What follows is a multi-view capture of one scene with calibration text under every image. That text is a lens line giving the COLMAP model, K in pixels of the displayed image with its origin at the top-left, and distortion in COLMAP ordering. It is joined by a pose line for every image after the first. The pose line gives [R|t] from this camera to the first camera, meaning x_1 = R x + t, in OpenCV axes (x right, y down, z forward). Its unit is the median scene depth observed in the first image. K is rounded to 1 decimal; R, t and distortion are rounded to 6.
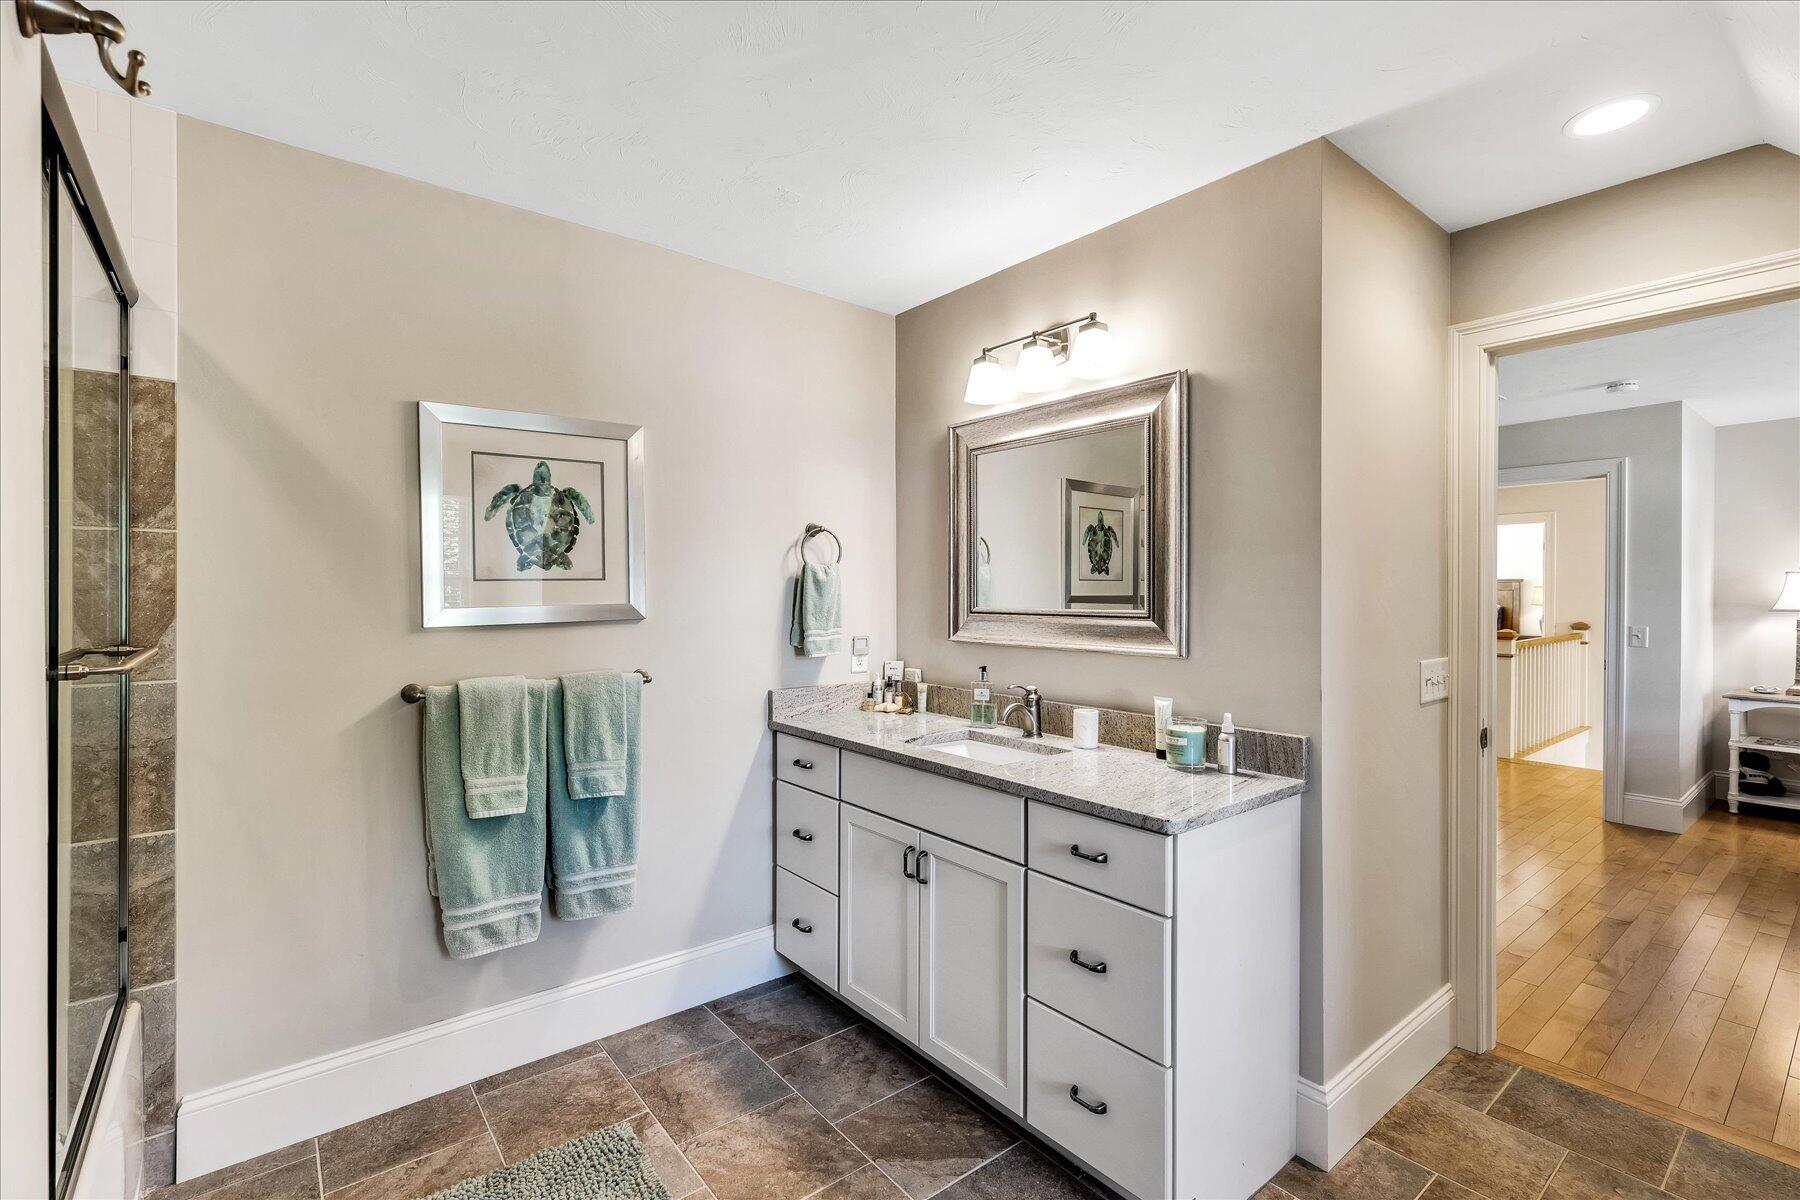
lens RADIAL K [[804.1, 0, 893.7], [0, 804.1, 599.1], [0, 0, 1]] dist [0.011617, -0.000086]
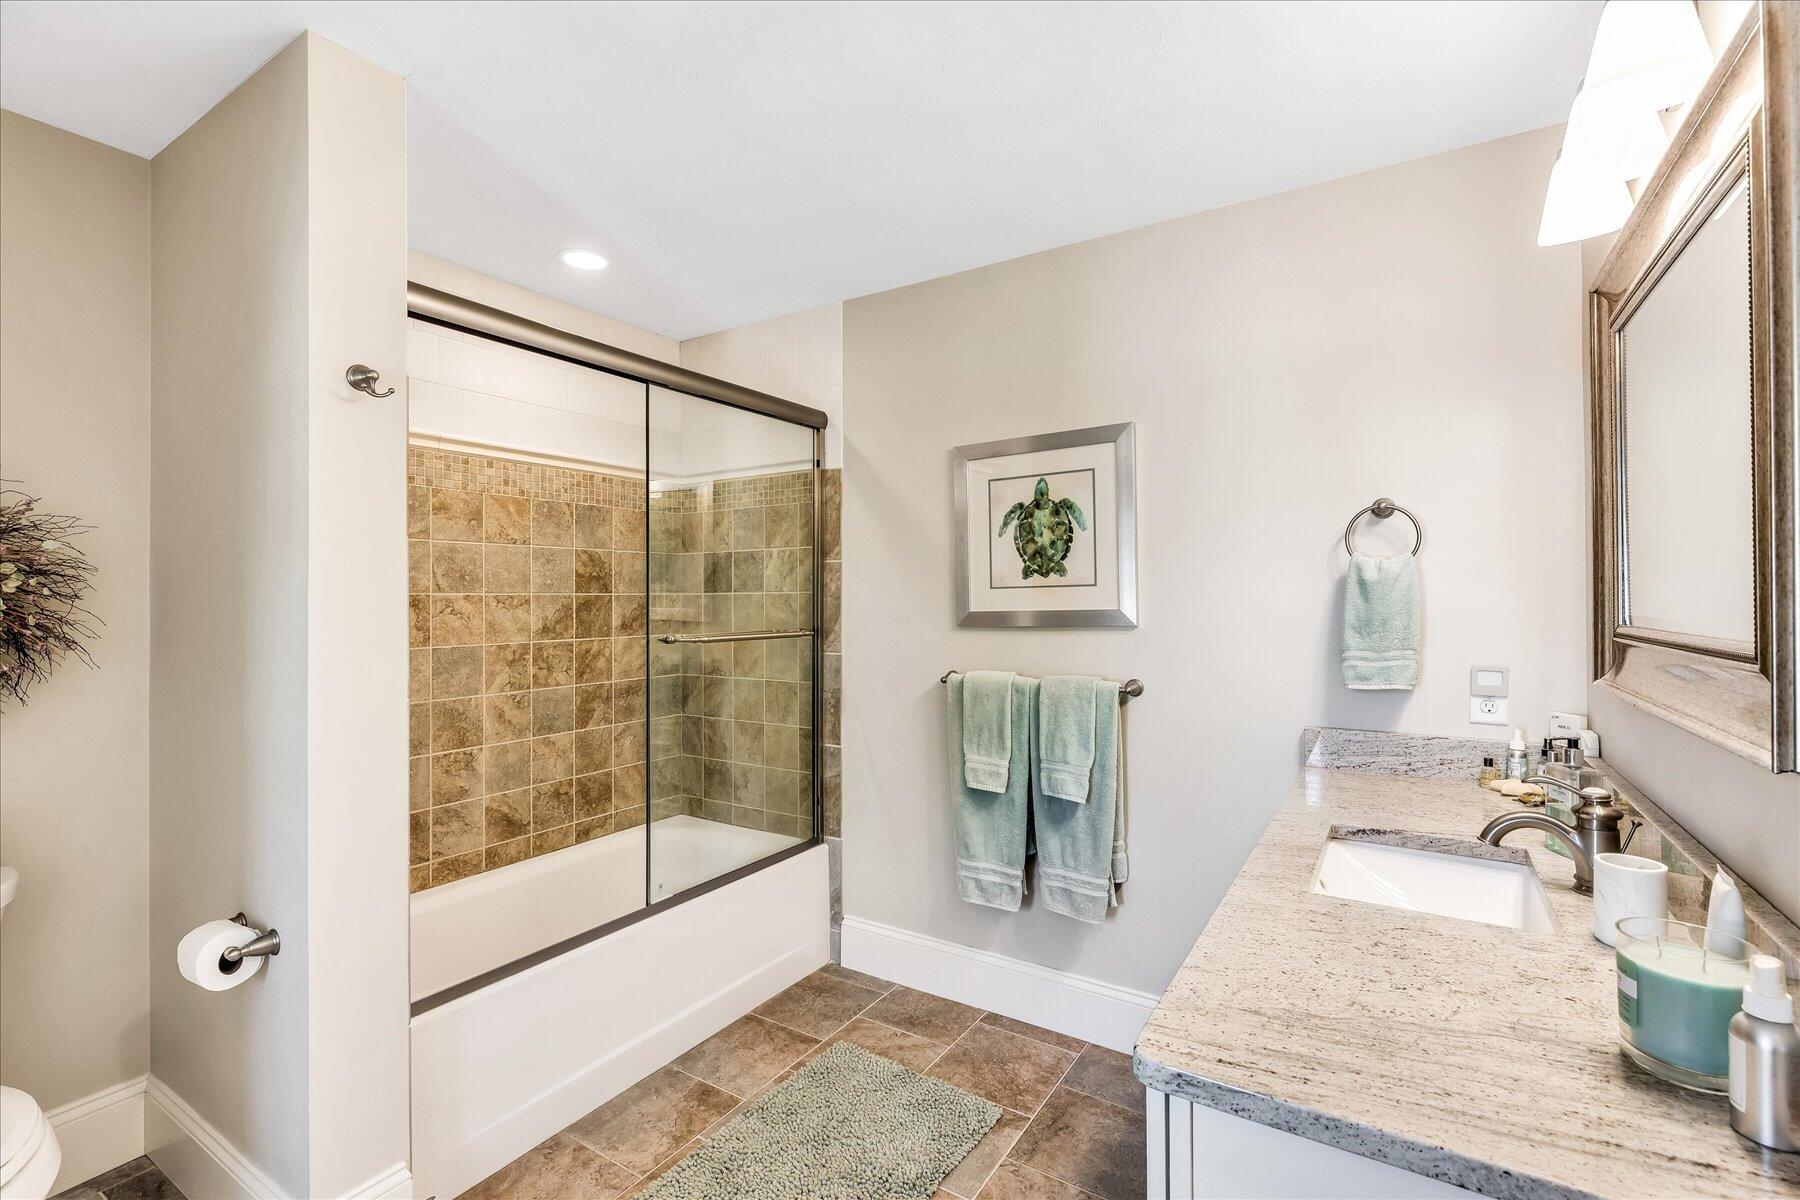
lens RADIAL K [[804.1, 0, 897.7], [0, 804.1, 593.6], [0, 0, 1]] dist [0.011617, -0.000086]
pose [[0.330390, -0.002243, -0.943842, 0.538568], [-0.001344, 0.999995, -0.002847, -0.011572], [0.943844, 0.002210, 0.330385, 0.468884]]
